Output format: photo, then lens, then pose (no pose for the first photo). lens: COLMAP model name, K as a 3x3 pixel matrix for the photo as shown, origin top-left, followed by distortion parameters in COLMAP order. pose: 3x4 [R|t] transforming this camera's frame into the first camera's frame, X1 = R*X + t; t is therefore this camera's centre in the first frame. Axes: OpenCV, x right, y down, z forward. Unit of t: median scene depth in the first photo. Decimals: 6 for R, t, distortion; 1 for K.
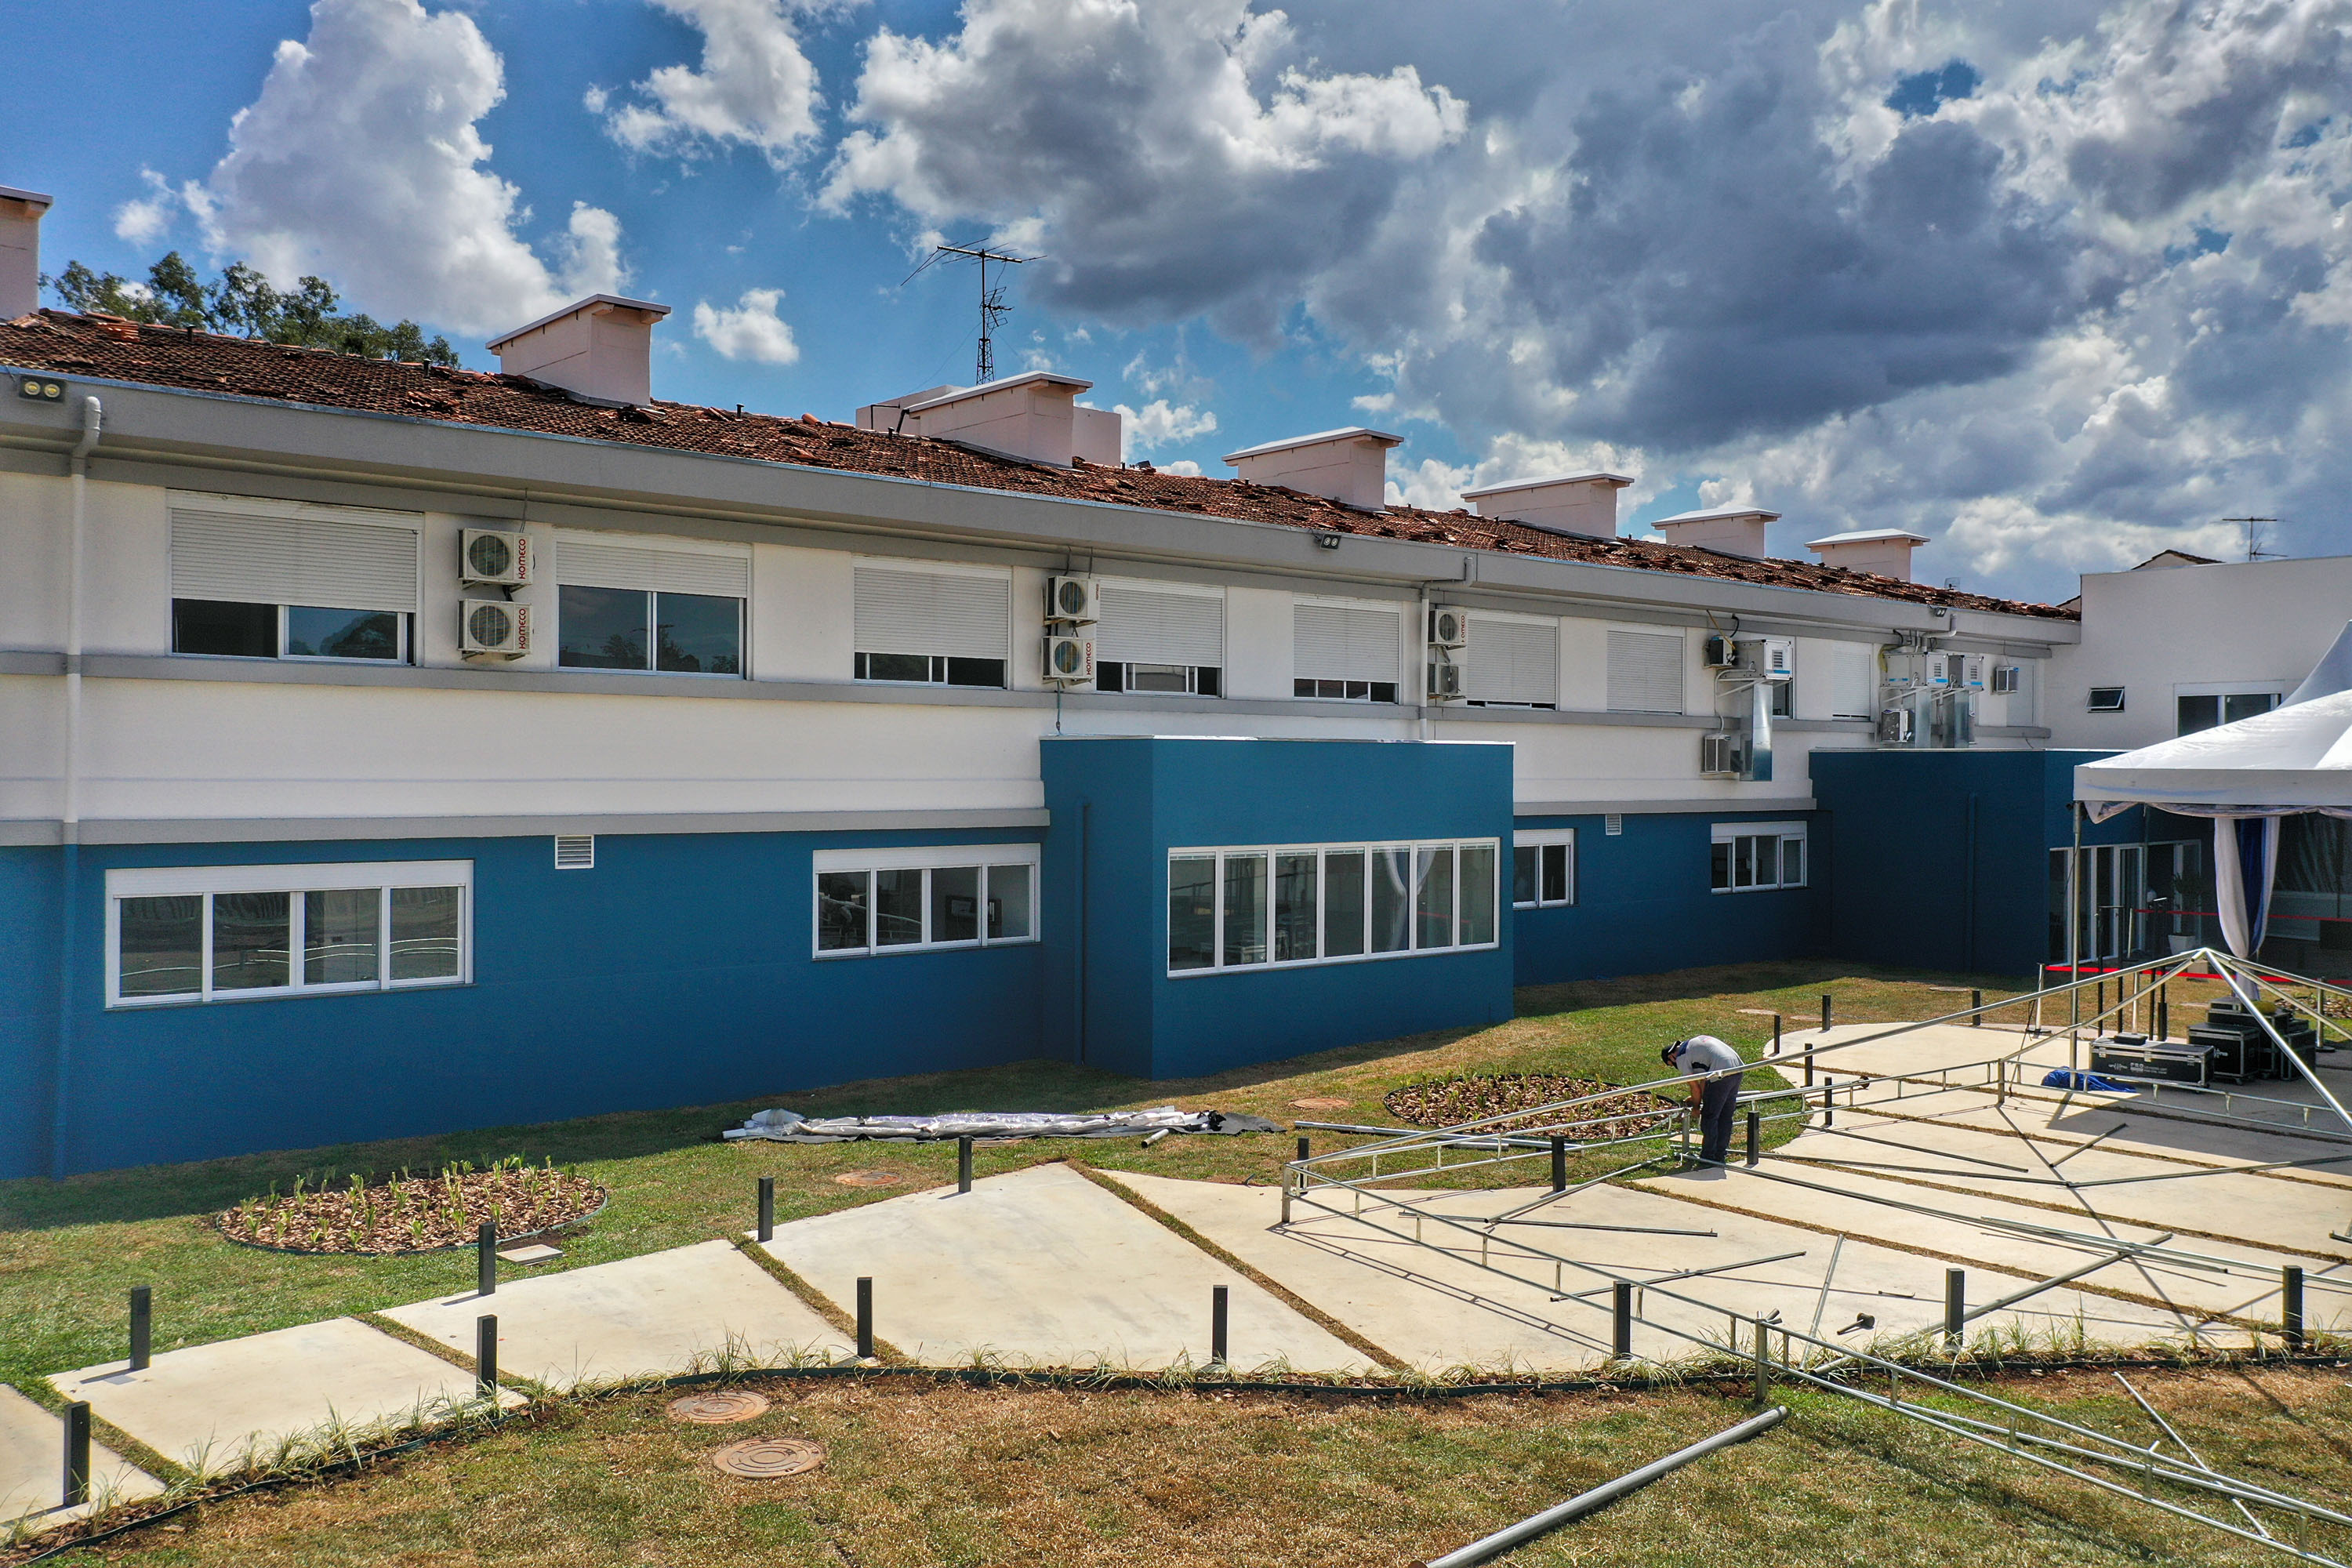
lens RADIAL K [[1855.6, 0, 1176.0], [0, 1855.6, 784.0], [0, 0, 1]] dist [0.004893, -0.001189]
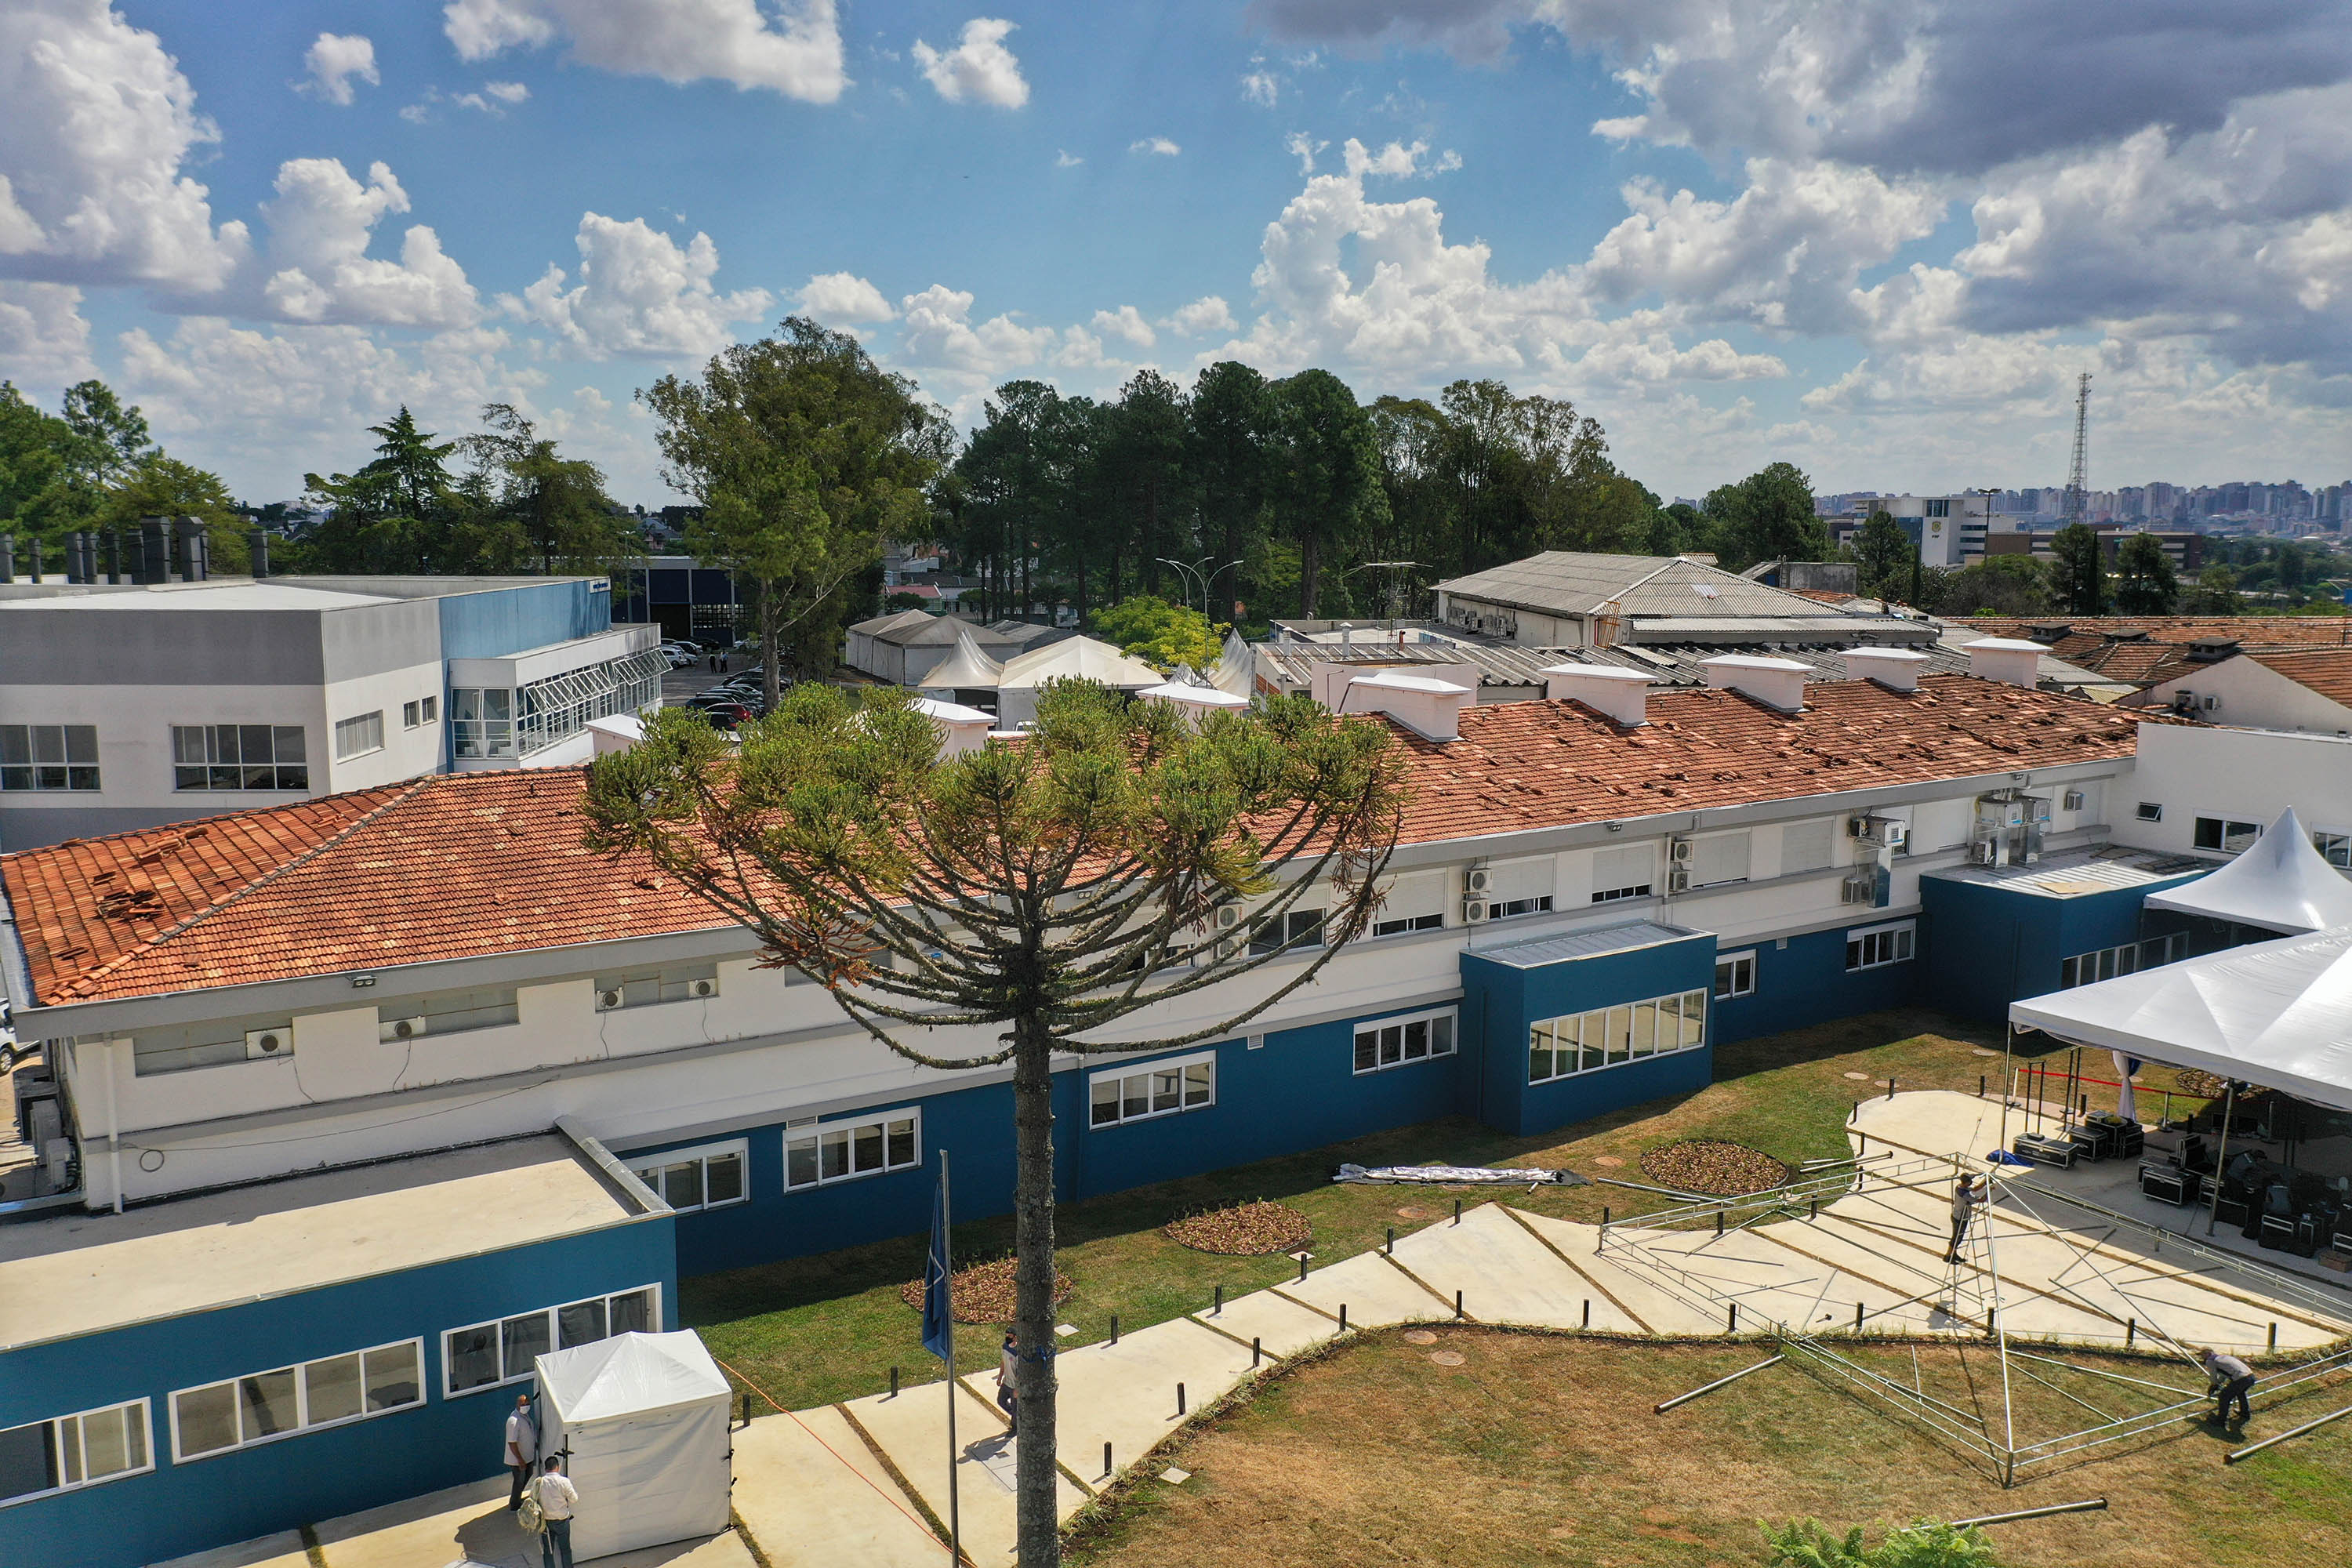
lens RADIAL K [[1855.6, 0, 1176.0], [0, 1855.6, 784.0], [0, 0, 1]] dist [0.004893, -0.001189]
pose [[0.992586, 0.014225, -0.120710, -0.175190], [0.001687, 0.991420, 0.130705, -0.578706], [0.121534, -0.129939, 0.984045, -1.157774]]
